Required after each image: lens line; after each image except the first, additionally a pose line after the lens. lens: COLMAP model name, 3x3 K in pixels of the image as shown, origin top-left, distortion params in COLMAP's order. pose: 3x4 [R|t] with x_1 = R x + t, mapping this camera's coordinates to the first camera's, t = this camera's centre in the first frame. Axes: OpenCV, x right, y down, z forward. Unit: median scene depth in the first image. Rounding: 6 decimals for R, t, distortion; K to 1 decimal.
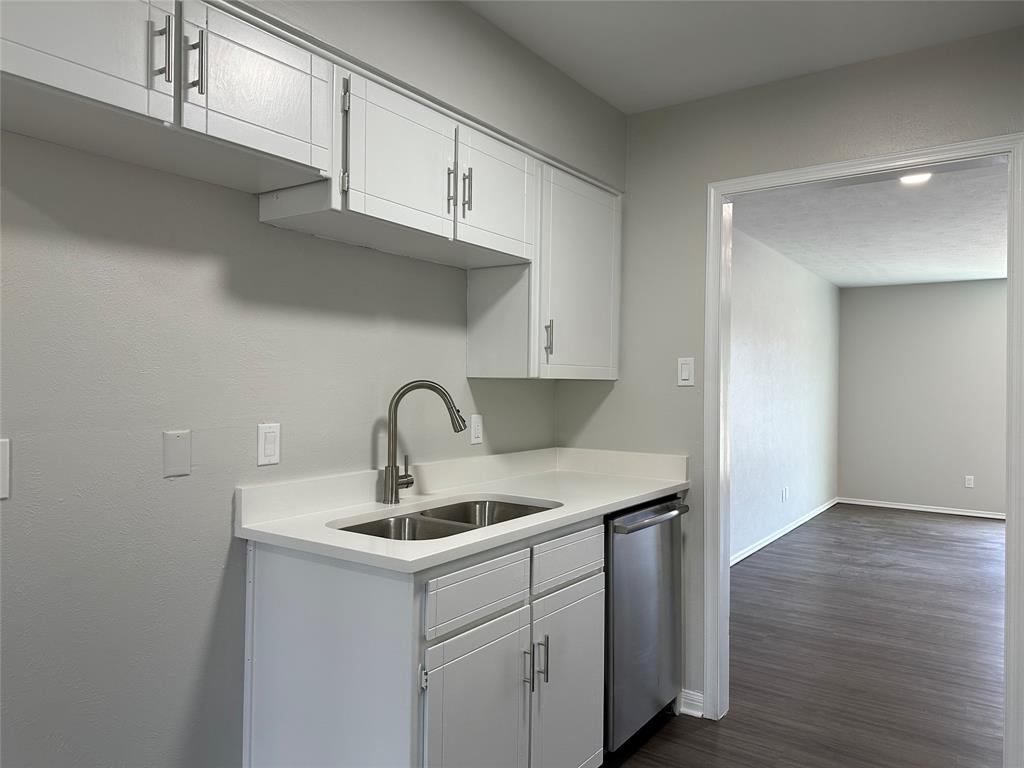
lens RADIAL K [[712.3, 0, 508.1], [0, 712.3, 383.0], [0, 0, 1]] dist [0.055195, -0.069291]
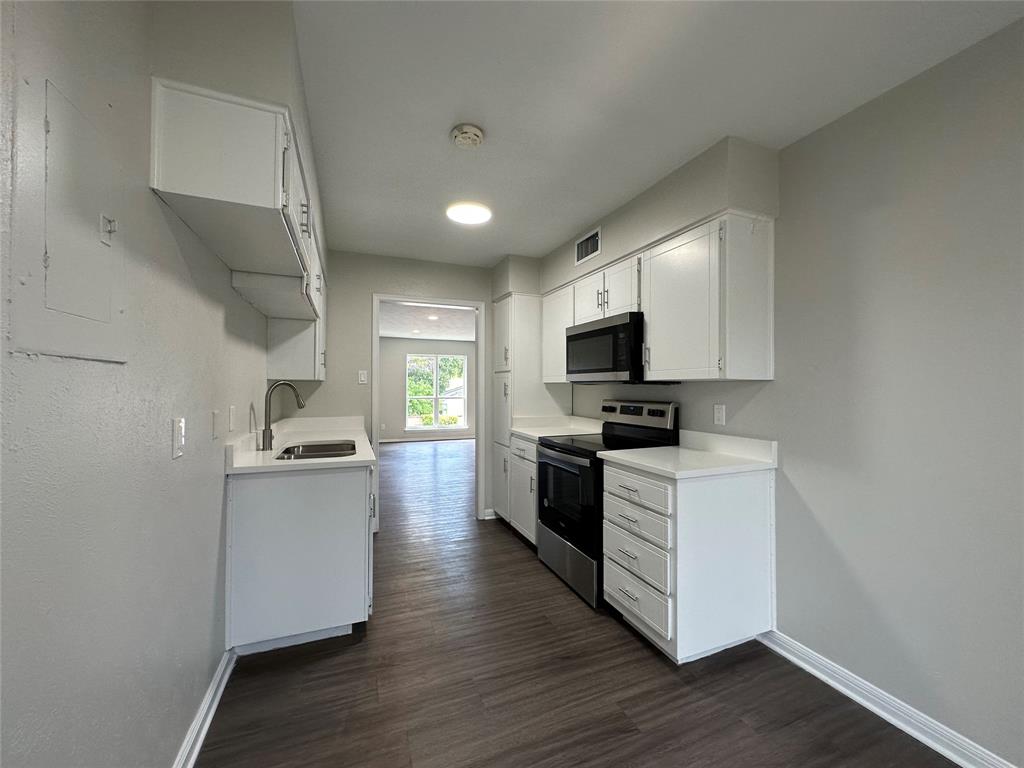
lens RADIAL K [[406.9, 0, 519.4], [0, 406.9, 381.8], [0, 0, 1]] dist [-0.005775, 0.000796]
pose [[0.526011, 0.002286, 0.850475, -0.555697], [-0.000551, 0.999997, -0.002347, 0.001149], [-0.850478, 0.000766, 0.526010, -0.048576]]
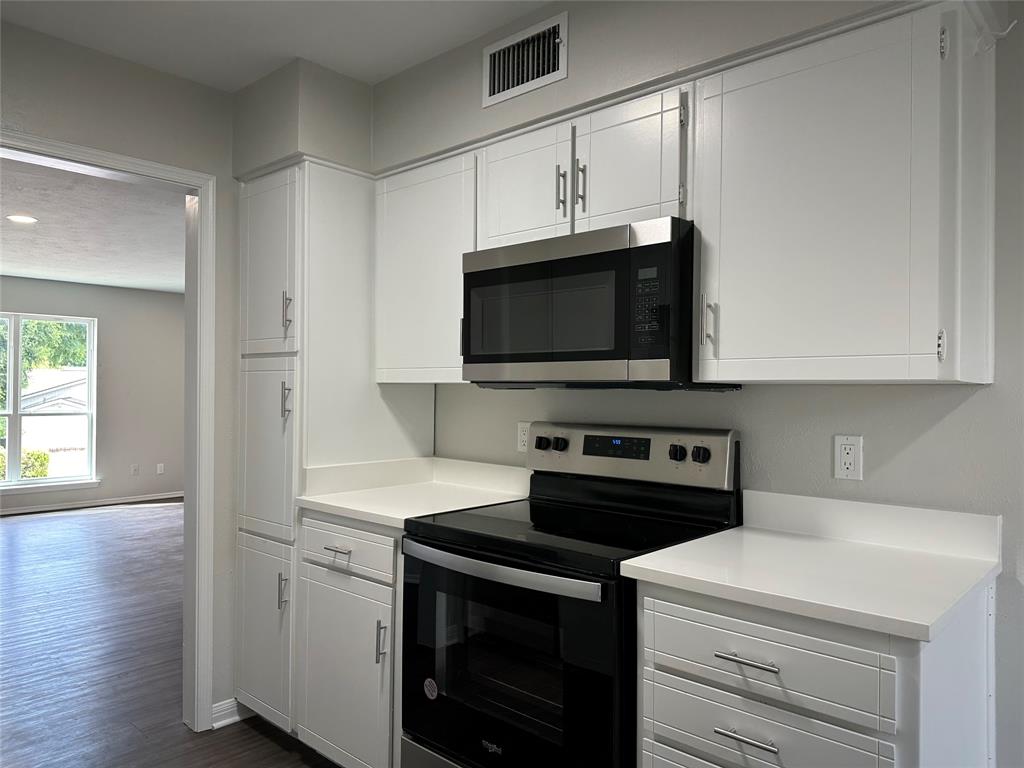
lens RADIAL K [[712.3, 0, 521.5], [0, 712.3, 384.8], [0, 0, 1]] dist [0.055195, -0.069291]
pose [[0.116219, -0.001599, 0.993222, -0.345642], [-0.010055, 0.999946, 0.002786, -0.001184], [-0.993173, -0.010311, 0.116197, 0.264208]]
